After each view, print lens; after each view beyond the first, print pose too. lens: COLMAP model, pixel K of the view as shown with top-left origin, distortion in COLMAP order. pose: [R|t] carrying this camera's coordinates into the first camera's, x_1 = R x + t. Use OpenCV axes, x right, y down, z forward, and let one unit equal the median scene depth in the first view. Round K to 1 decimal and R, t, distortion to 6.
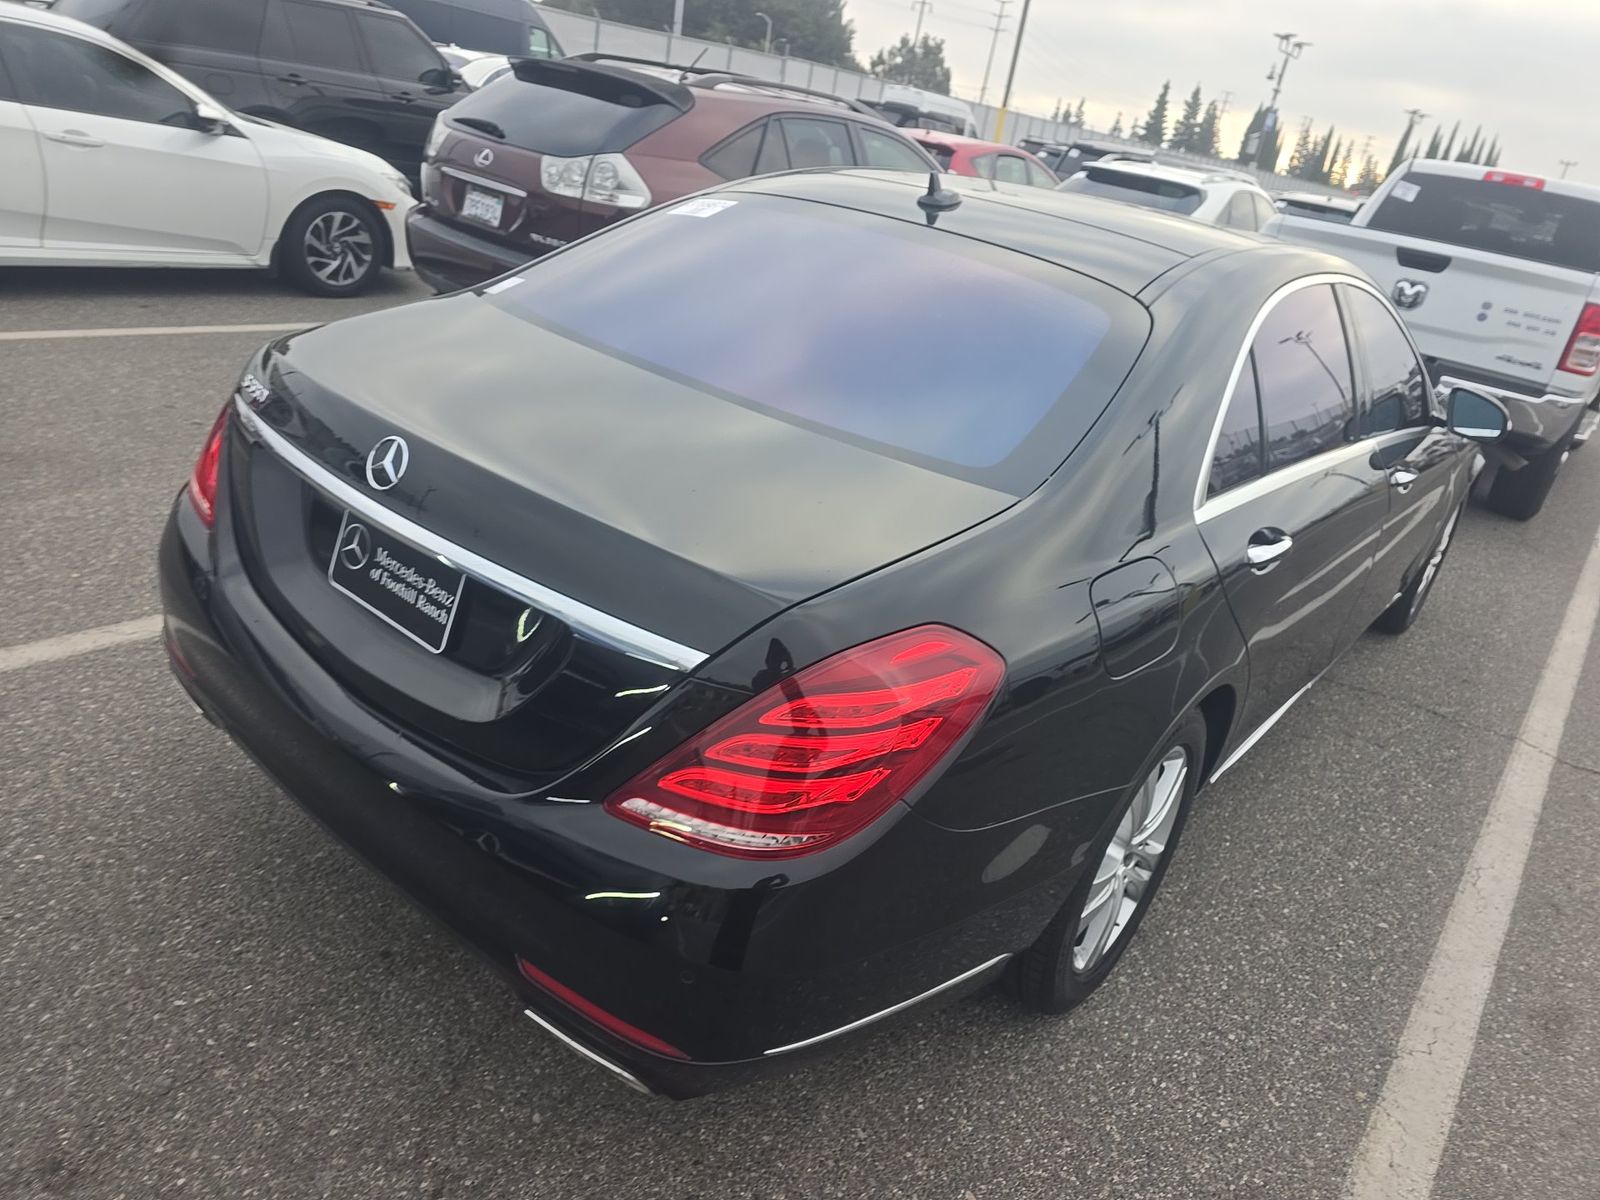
lens RADIAL K [[1056.7, 0, 795.8], [0, 1056.7, 634.9], [0, 0, 1]] dist [0.048401, -0.040309]
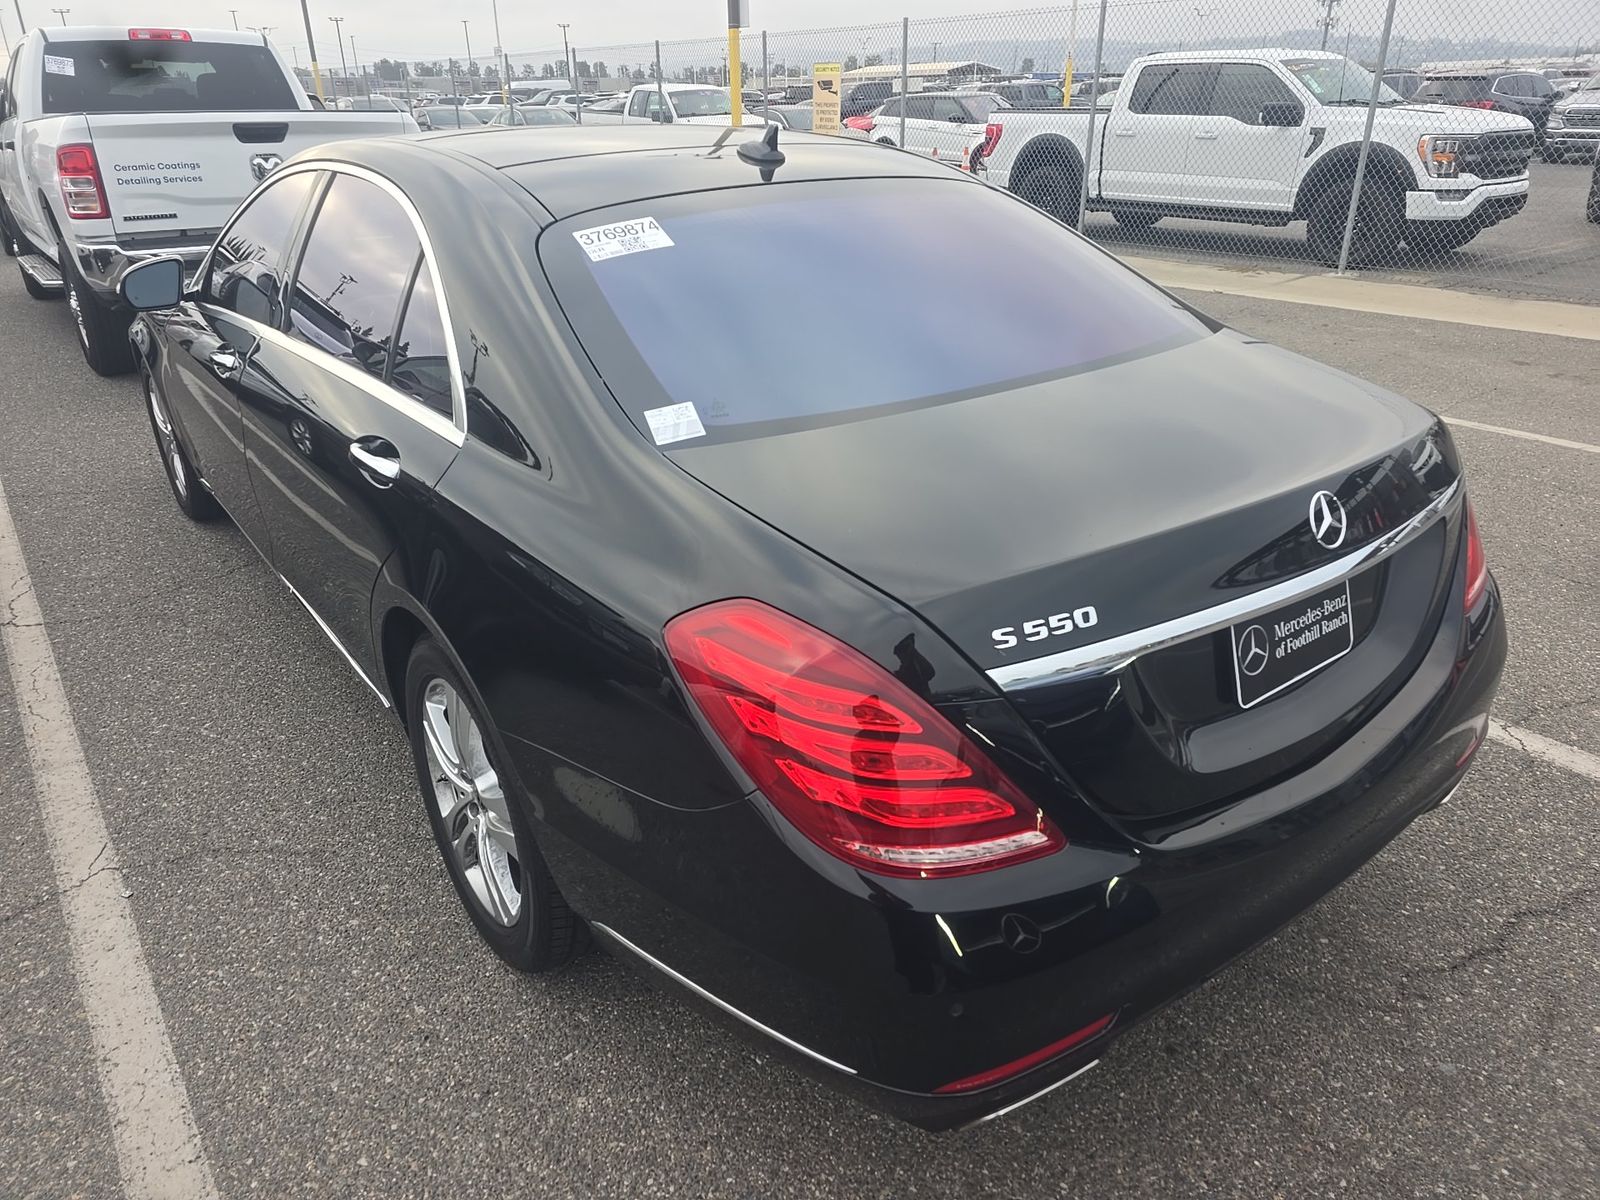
lens RADIAL K [[1056.7, 0, 776.2], [0, 1056.7, 622.1], [0, 0, 1]] dist [0.048401, -0.040309]
pose [[0.231936, -0.570242, 0.788054, -1.191013], [0.468967, 0.775328, 0.423009, -0.663799], [-0.852218, 0.271461, 0.447251, 0.929356]]
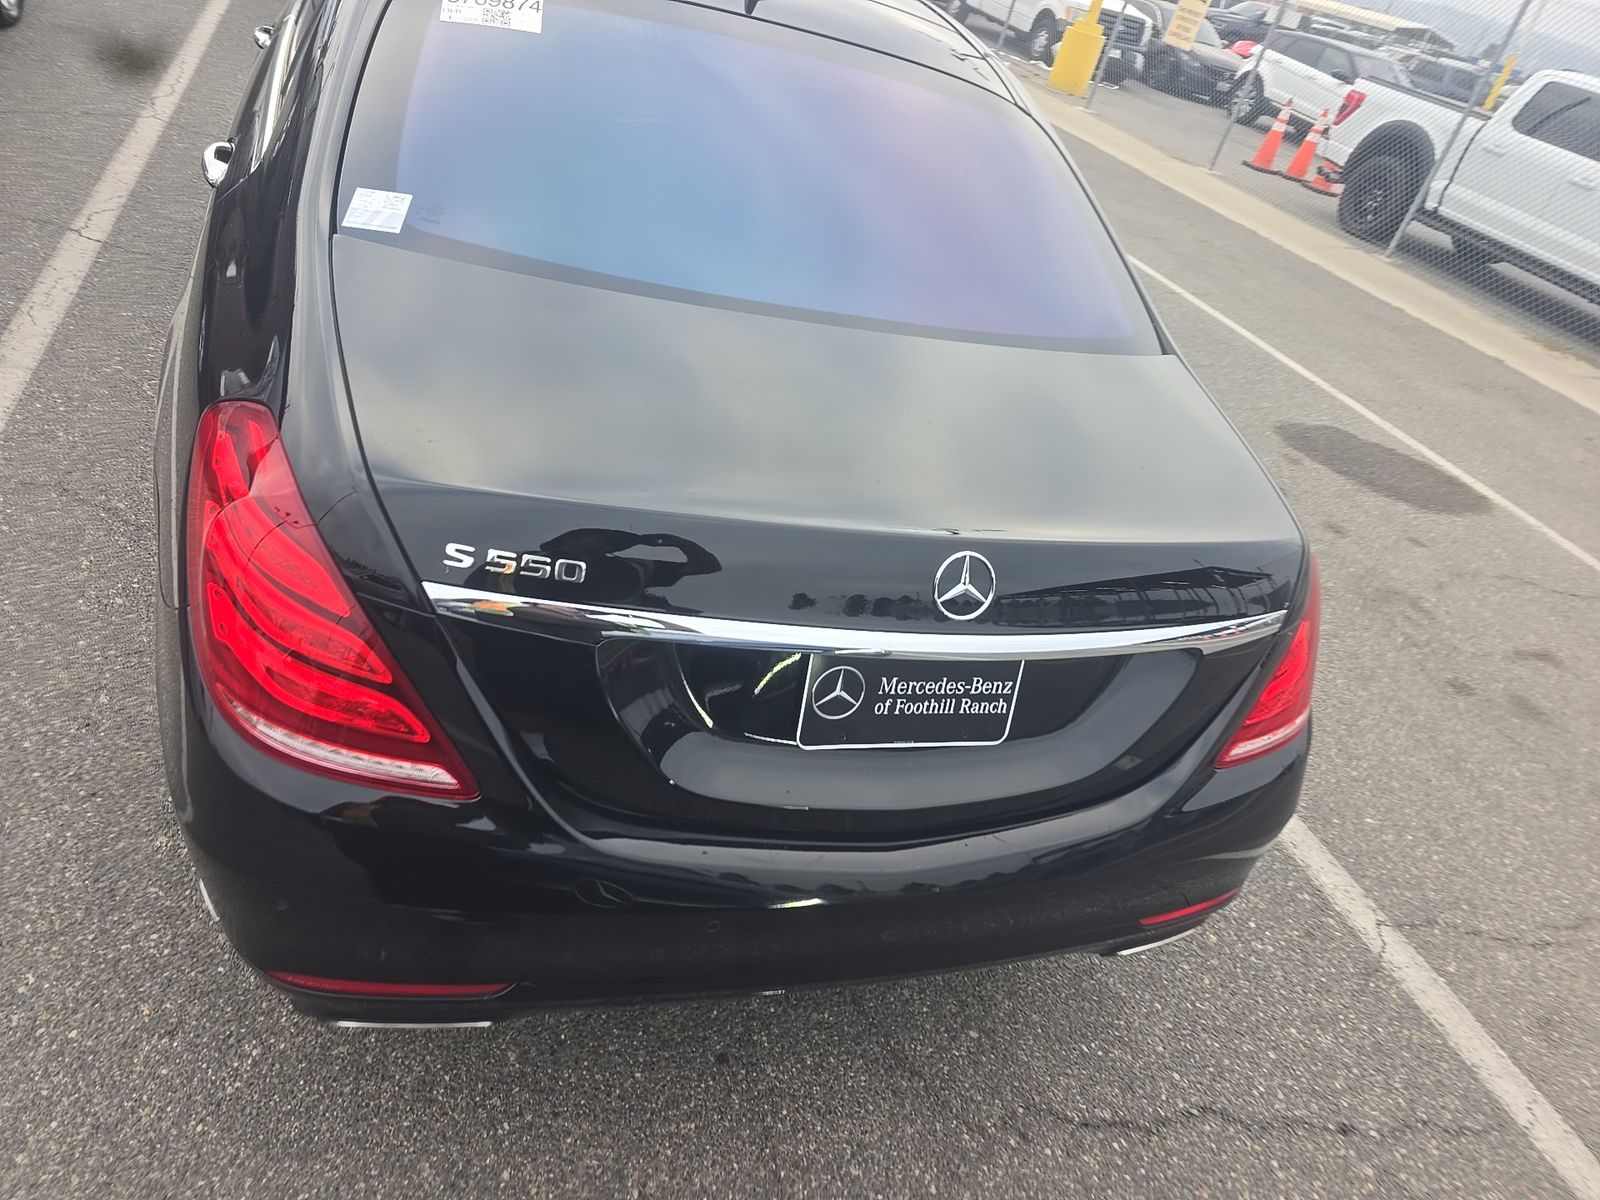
lens RADIAL K [[1056.7, 0, 782.4], [0, 1056.7, 599.8], [0, 0, 1]] dist [0.048401, -0.040309]
pose [[0.569478, -0.482250, 0.665680, -0.911808], [0.215275, 0.869056, 0.445420, -0.491149], [-0.793317, -0.110352, 0.598724, 0.573908]]
